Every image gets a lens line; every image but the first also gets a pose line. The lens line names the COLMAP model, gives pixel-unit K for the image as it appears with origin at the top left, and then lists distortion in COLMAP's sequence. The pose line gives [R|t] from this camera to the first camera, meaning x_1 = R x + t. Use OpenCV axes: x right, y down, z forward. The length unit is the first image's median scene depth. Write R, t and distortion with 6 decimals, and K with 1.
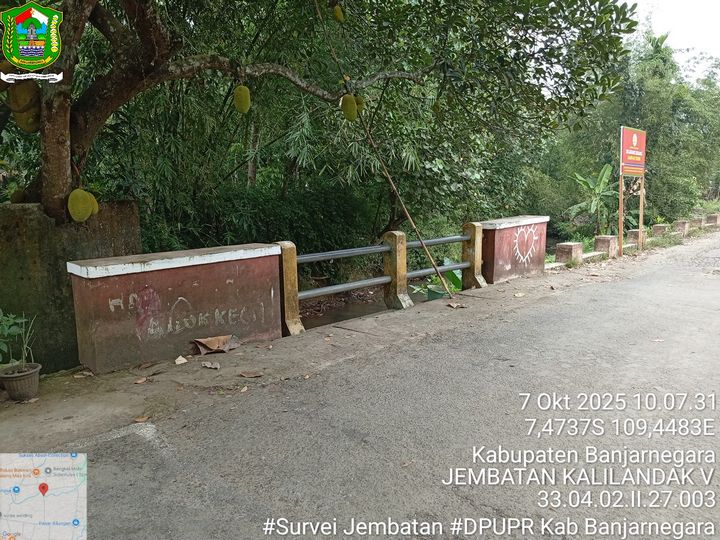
lens RADIAL K [[552.7, 0, 354.0], [0, 552.7, 269.5], [0, 0, 1]] dist [0.096623, -0.198545]
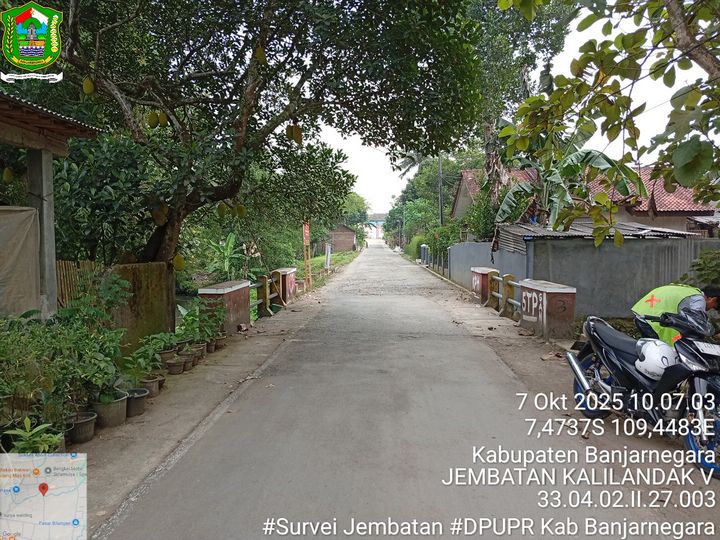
lens RADIAL K [[552.7, 0, 348.6], [0, 552.7, 264.5], [0, 0, 1]] dist [0.096623, -0.198545]
pose [[0.755516, -0.020056, 0.654823, -0.754327], [0.099010, 0.991546, -0.083865, 0.066055], [-0.647605, 0.128195, 0.751115, -0.497141]]
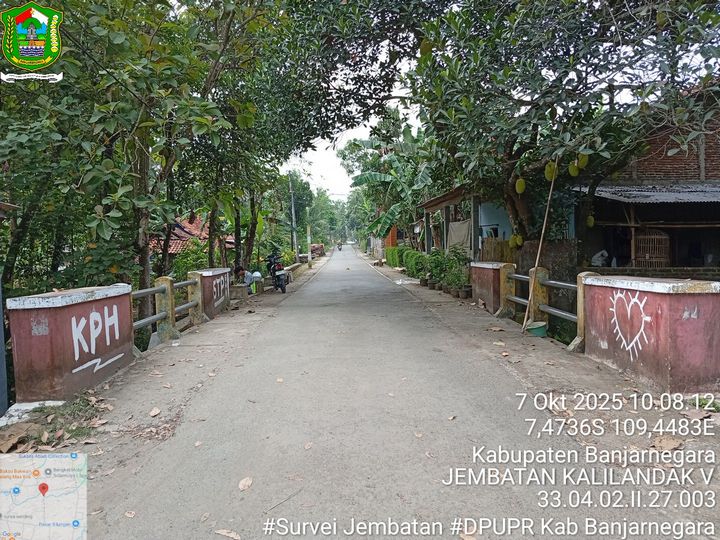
lens RADIAL K [[552.7, 0, 359.6], [0, 552.7, 268.3], [0, 0, 1]] dist [0.096623, -0.198545]
pose [[-0.699041, 0.058022, -0.712724, 0.954493], [-0.073360, 0.985625, 0.152190, -0.175751], [0.711309, 0.158672, -0.684735, 1.226291]]
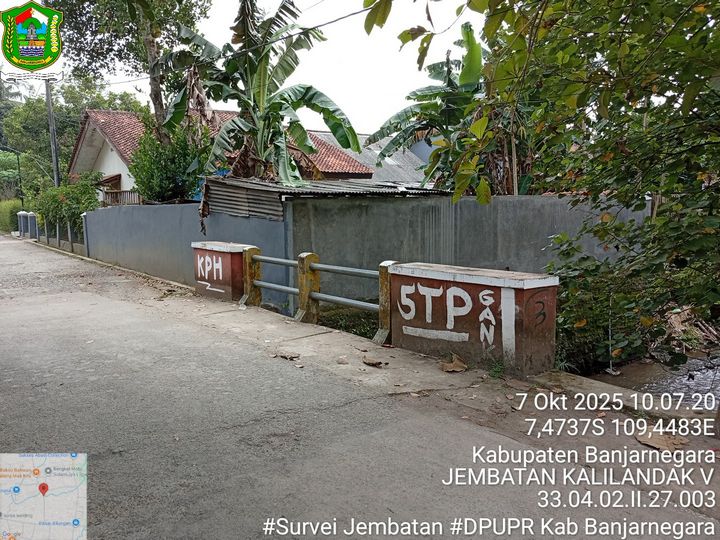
lens RADIAL K [[552.7, 0, 360.9], [0, 552.7, 270.6], [0, 0, 1]] dist [0.096623, -0.198545]
pose [[0.137417, -0.107059, 0.984711, -0.346841], [0.165689, 0.982619, 0.083710, -0.019982], [-0.976557, 0.151653, 0.152767, 0.110289]]
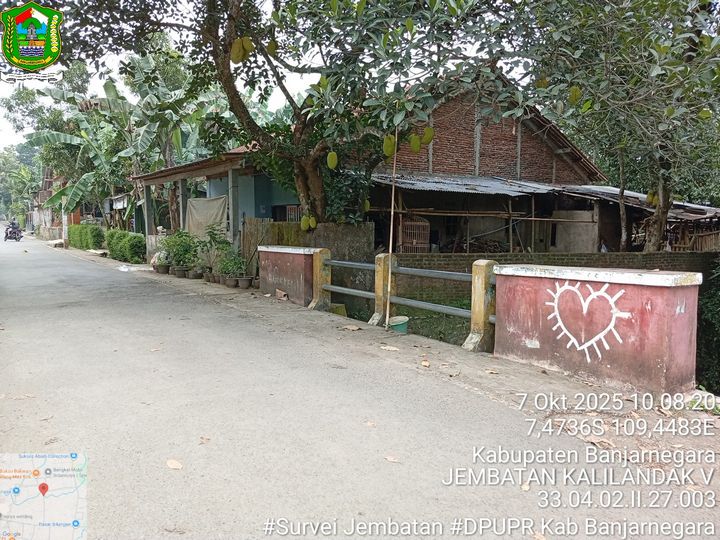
lens RADIAL K [[552.7, 0, 363.1], [0, 552.7, 266.1], [0, 0, 1]] dist [0.096623, -0.198545]
pose [[-0.194065, 0.082127, -0.977545, 0.879353], [-0.150421, 0.982214, 0.112382, -0.124076], [0.969388, 0.168852, -0.178260, 0.906915]]
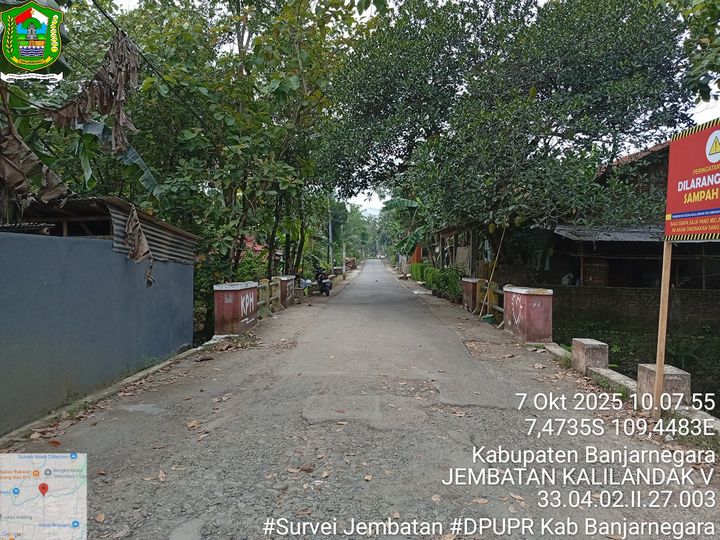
lens RADIAL K [[552.7, 0, 355.2], [0, 552.7, 269.8], [0, 0, 1]] dist [0.096623, -0.198545]
pose [[-0.743160, 0.016487, -0.668910, 1.376297], [-0.100594, 0.985581, 0.136052, -0.258890], [0.661509, 0.168397, -0.730786, 1.658546]]
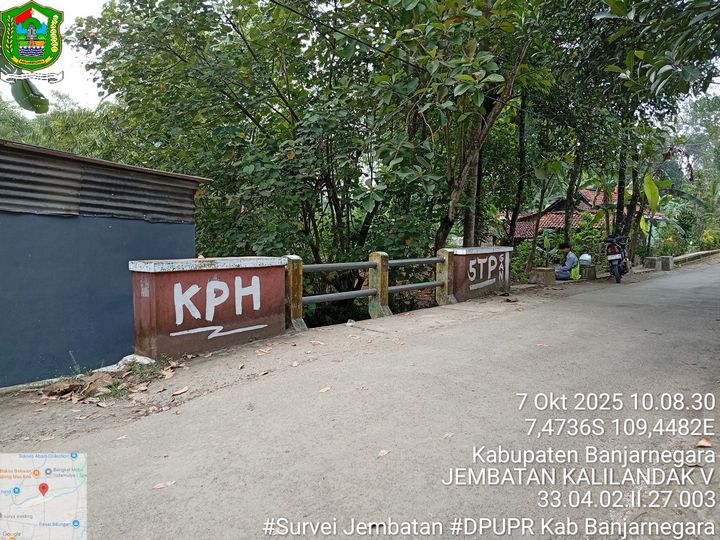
lens RADIAL K [[552.7, 0, 358.5], [0, 552.7, 267.9], [0, 0, 1]] dist [0.096623, -0.198545]
pose [[-0.999500, 0.001622, -0.031593, 0.563459], [-0.005648, 0.973486, 0.228677, -0.172523], [0.031126, 0.228741, -0.972990, 1.219953]]
